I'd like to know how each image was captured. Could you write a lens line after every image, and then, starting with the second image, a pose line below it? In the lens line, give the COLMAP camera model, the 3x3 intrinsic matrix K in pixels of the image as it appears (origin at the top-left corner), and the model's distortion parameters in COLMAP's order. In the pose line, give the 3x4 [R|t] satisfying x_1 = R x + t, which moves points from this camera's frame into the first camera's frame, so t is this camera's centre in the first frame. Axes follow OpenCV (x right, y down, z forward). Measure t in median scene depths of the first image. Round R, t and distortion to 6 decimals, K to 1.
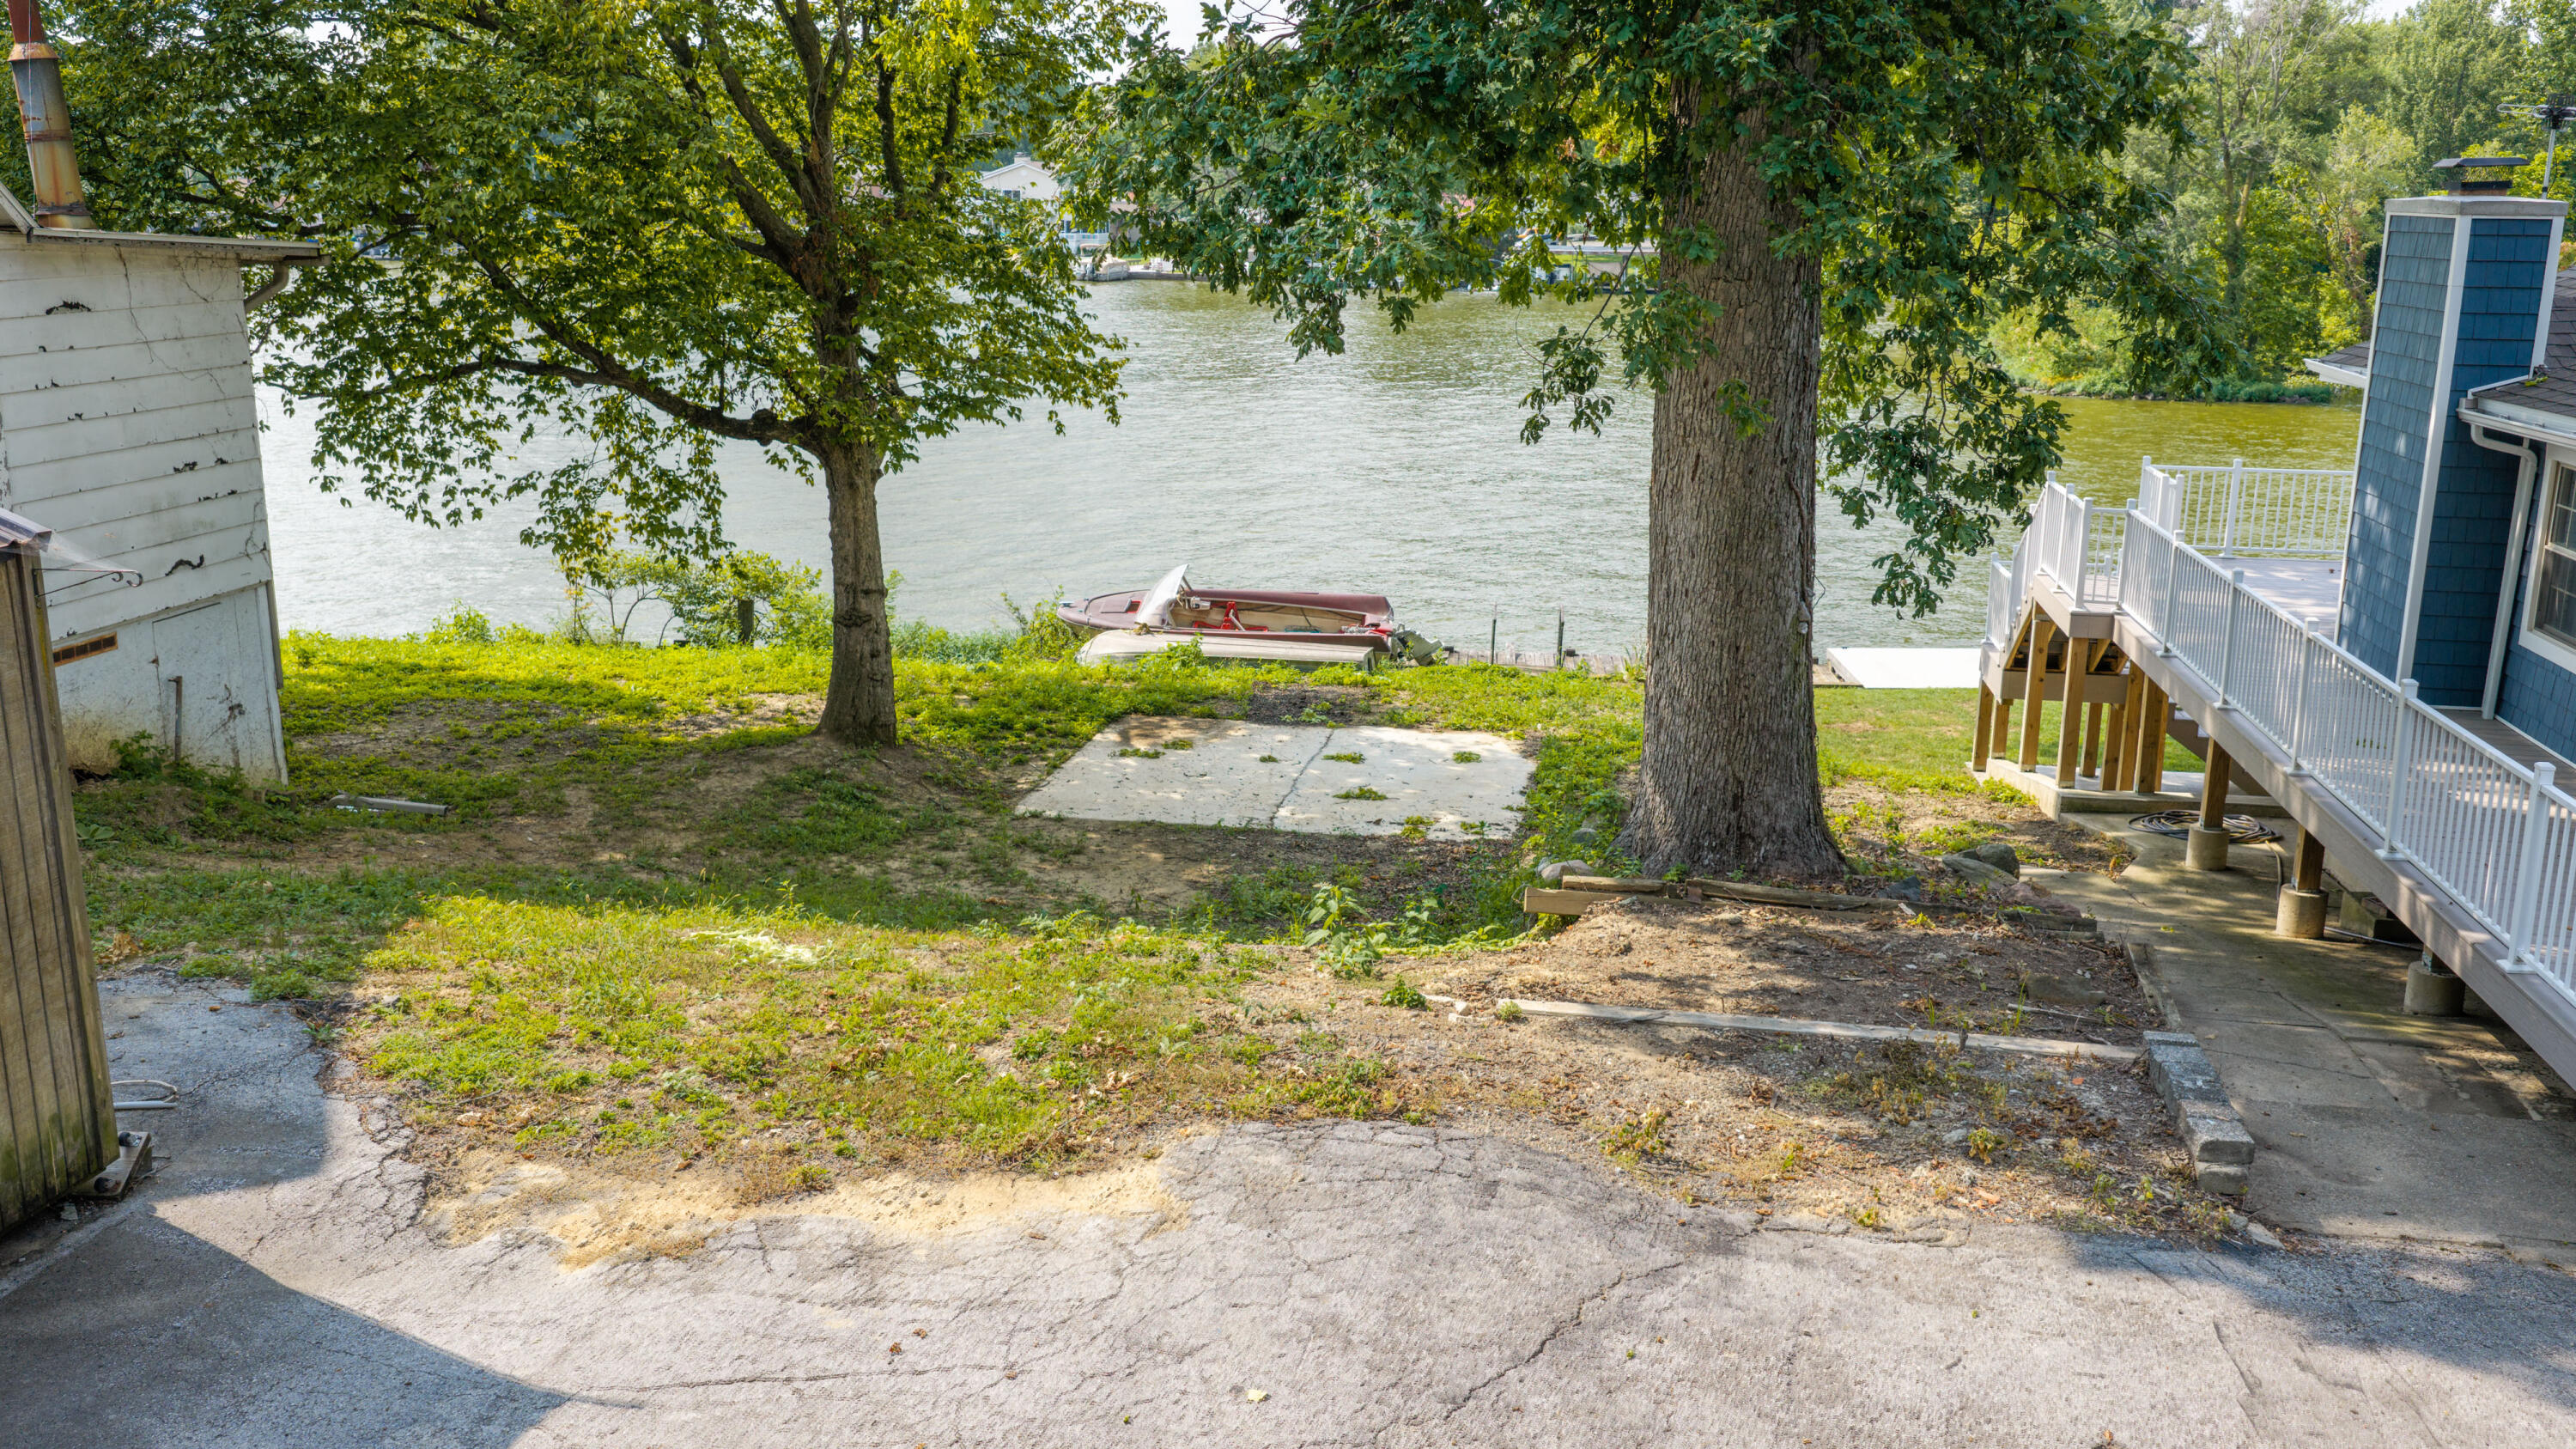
lens RADIAL K [[2120.9, 0, 1288.0], [0, 2120.9, 724.5], [0, 0, 1]] dist [0.044855, -0.096035]
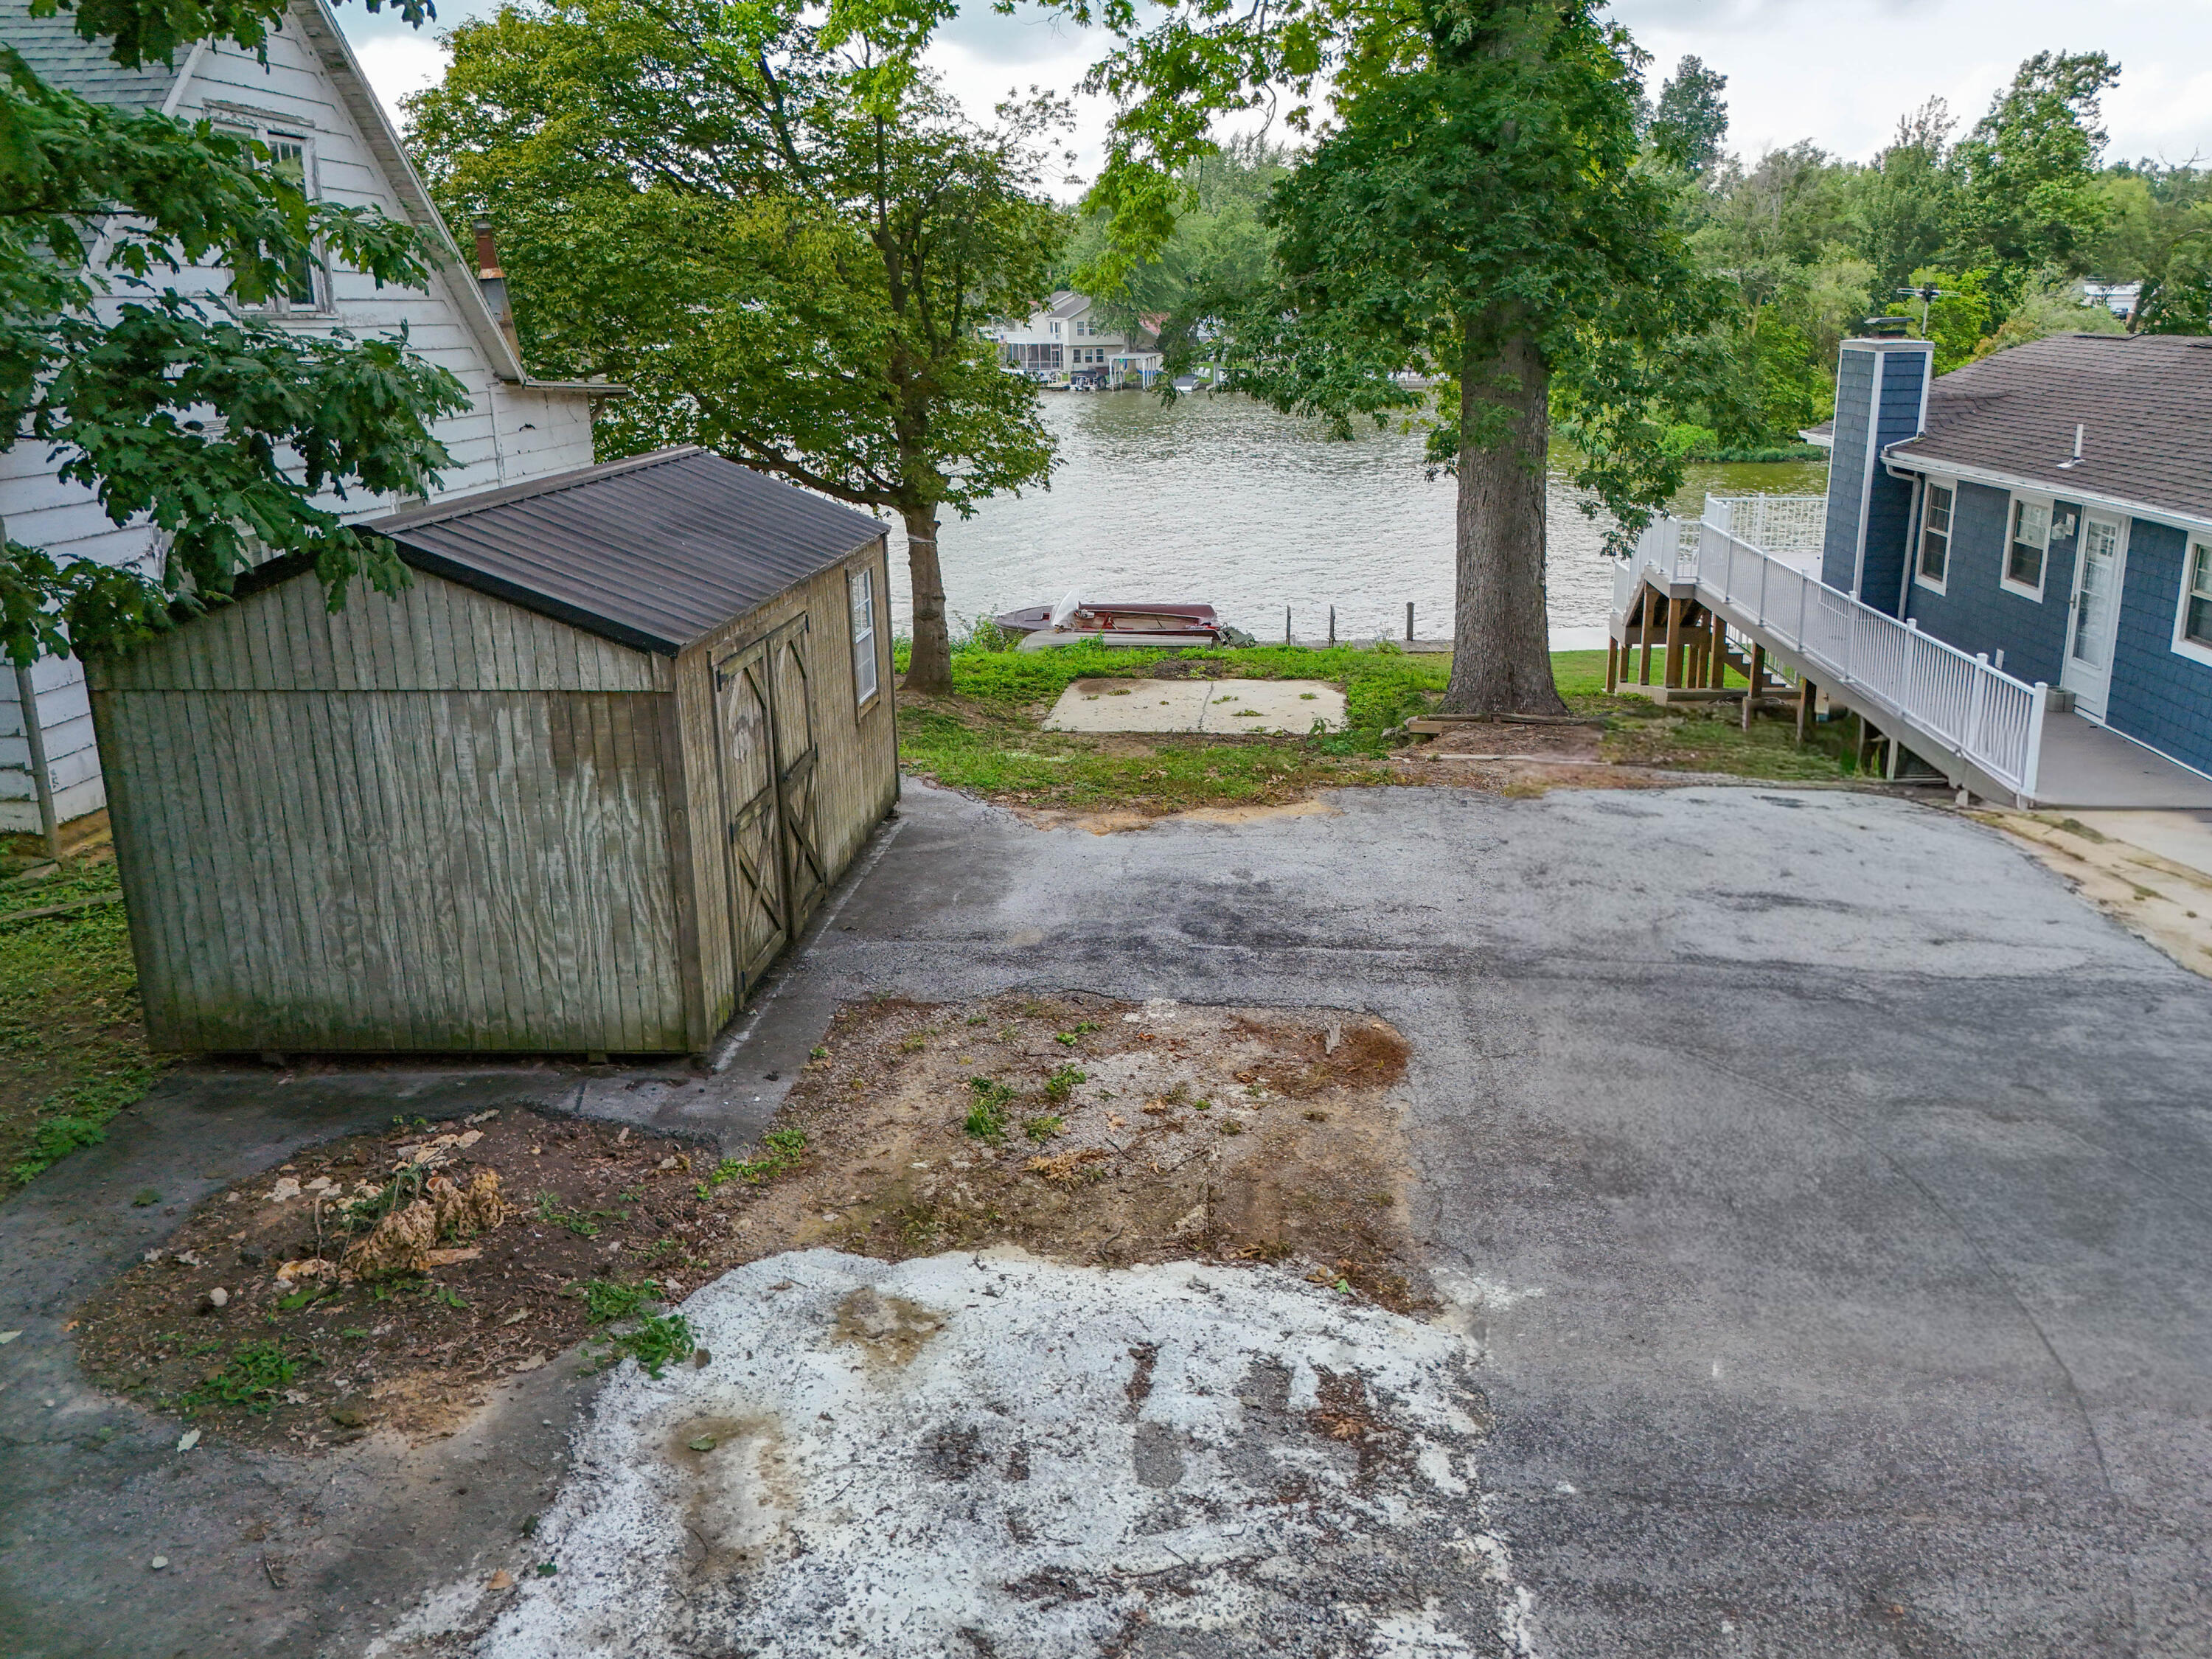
lens RADIAL K [[1719.7, 0, 1185.3], [0, 1719.7, 787.8], [0, 0, 1]] dist [0.068147, -0.073693]
pose [[0.994307, -0.040767, 0.098446, -0.159431], [0.038297, 0.998905, 0.026856, 0.057300], [-0.099433, -0.022933, 0.994780, -0.339204]]
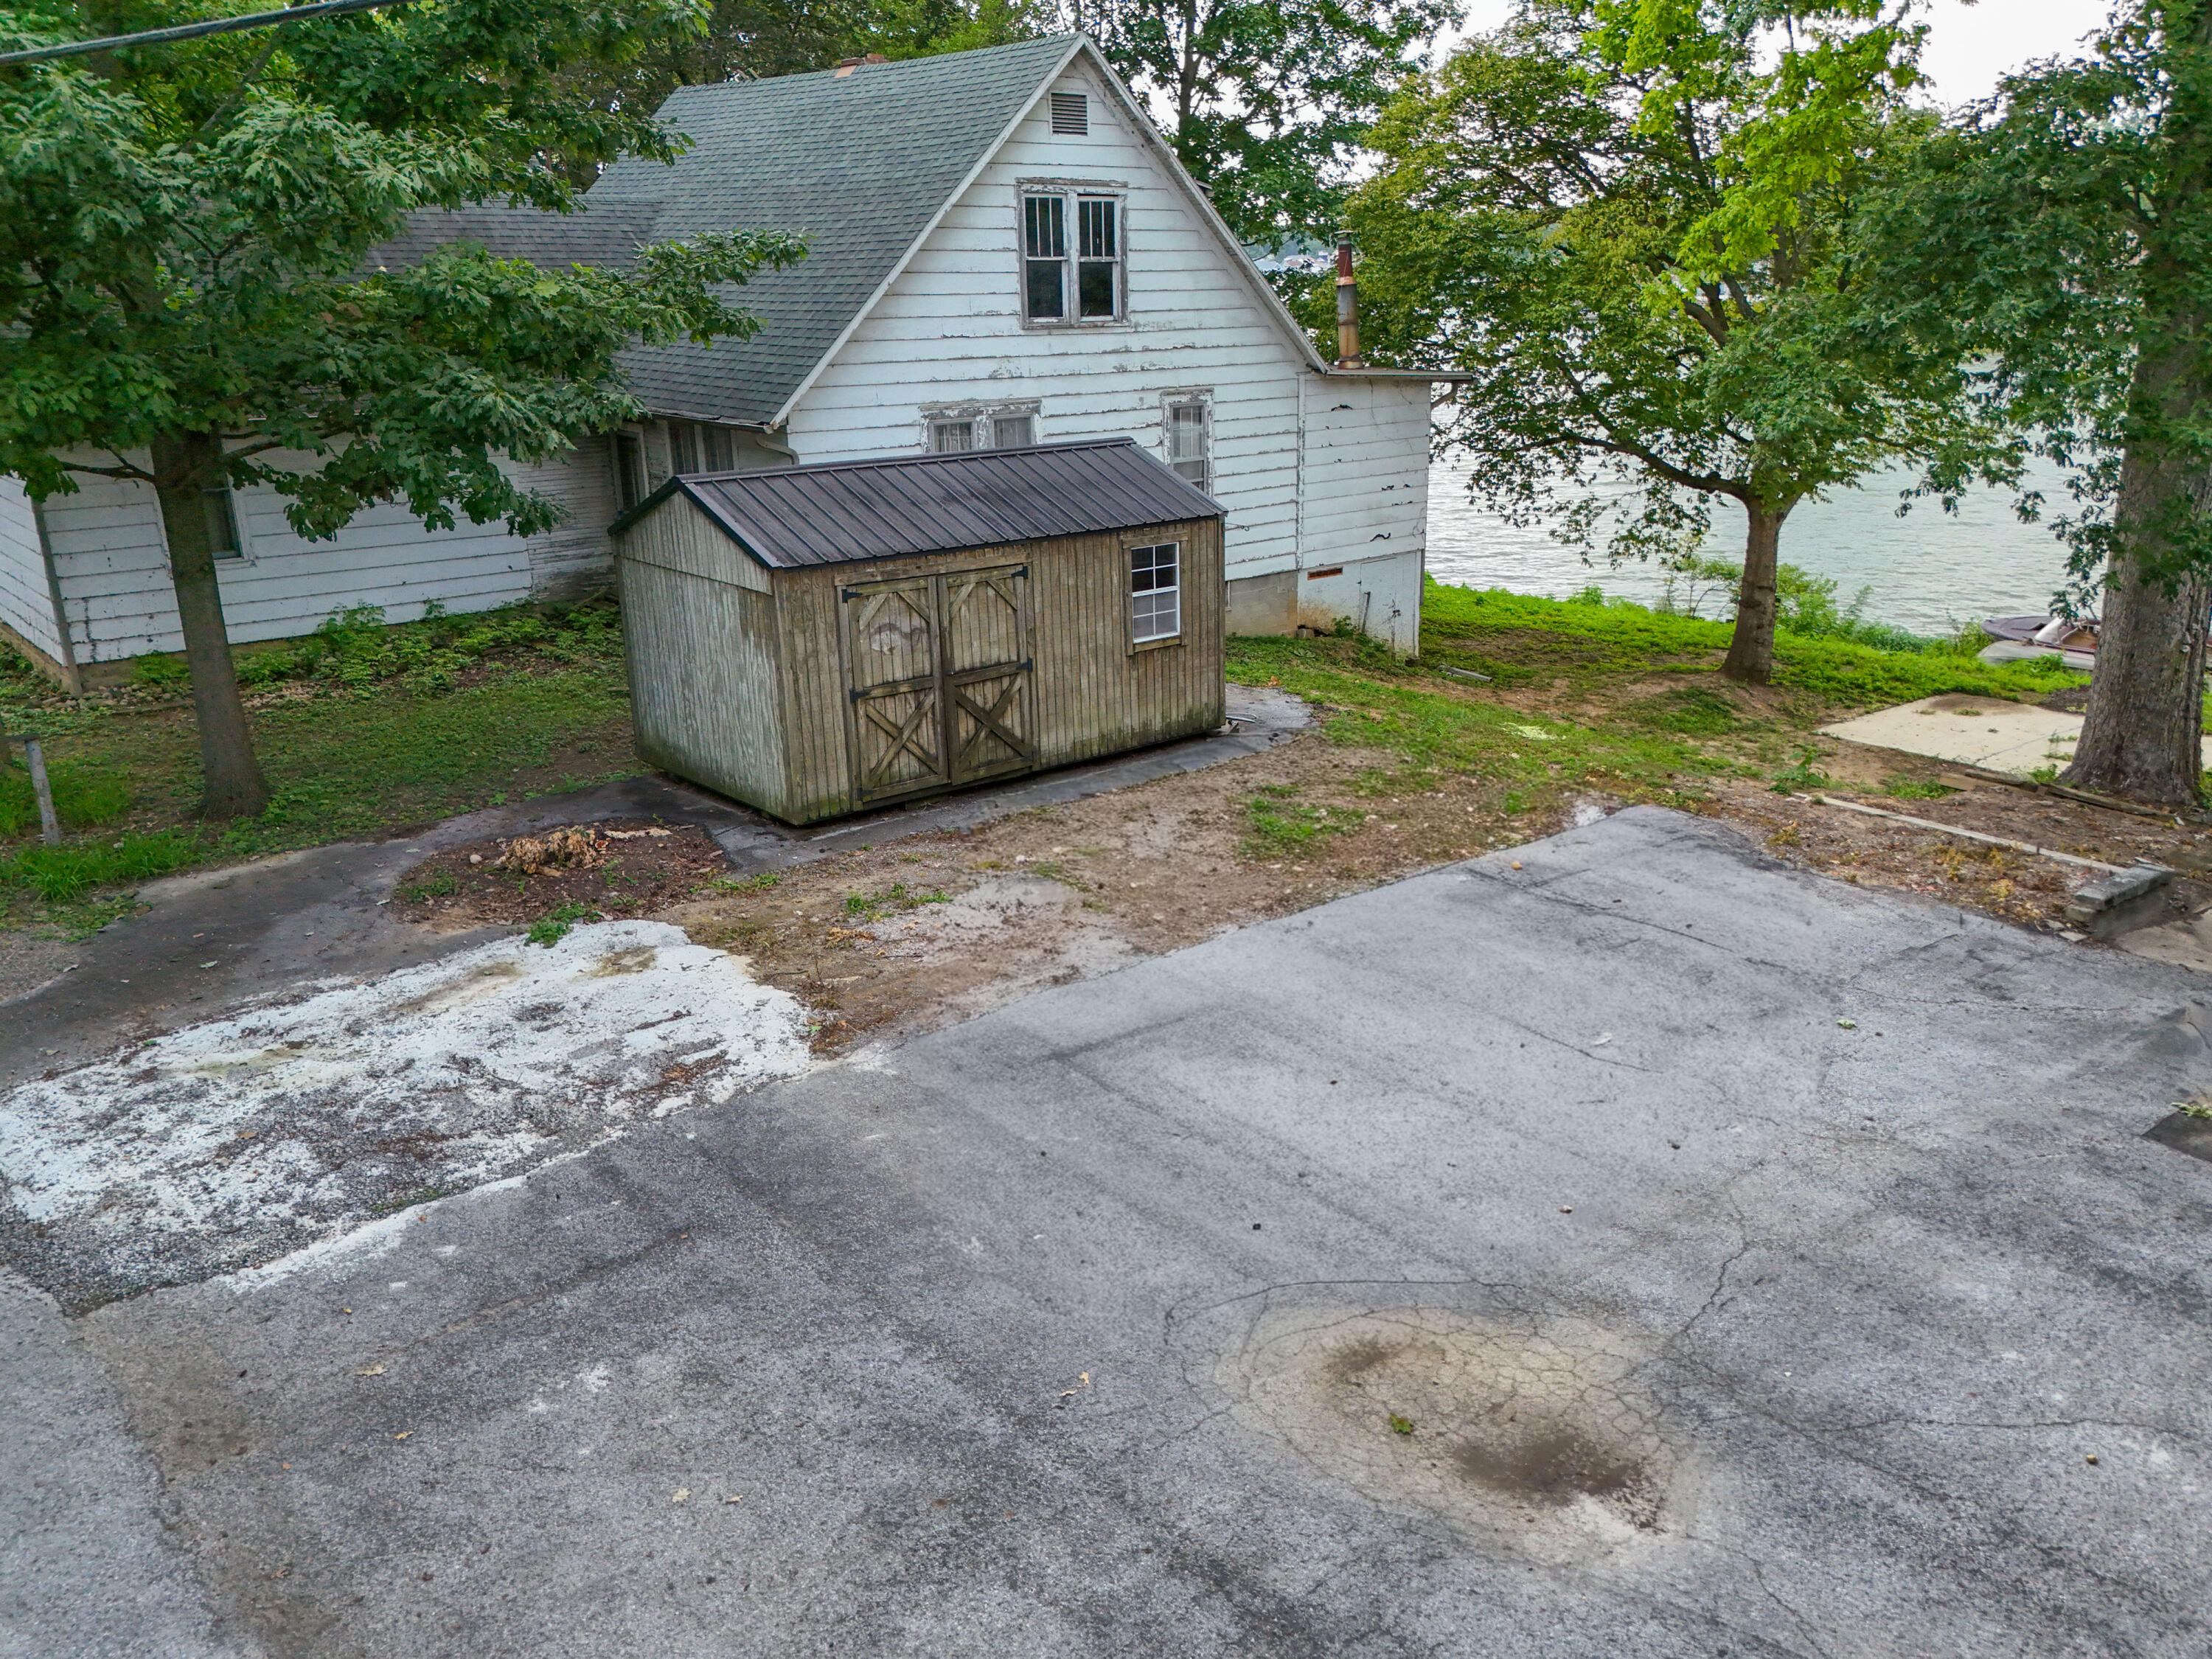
lens RADIAL K [[1723.2, 0, 1200.7], [0, 1723.2, 832.0], [0, 0, 1]] dist [0.074830, -0.001480]
pose [[0.774384, 0.183036, -0.605663, 0.341054], [-0.139946, 0.983083, 0.118163, 0.026557], [0.617045, -0.006744, 0.786899, -0.343935]]
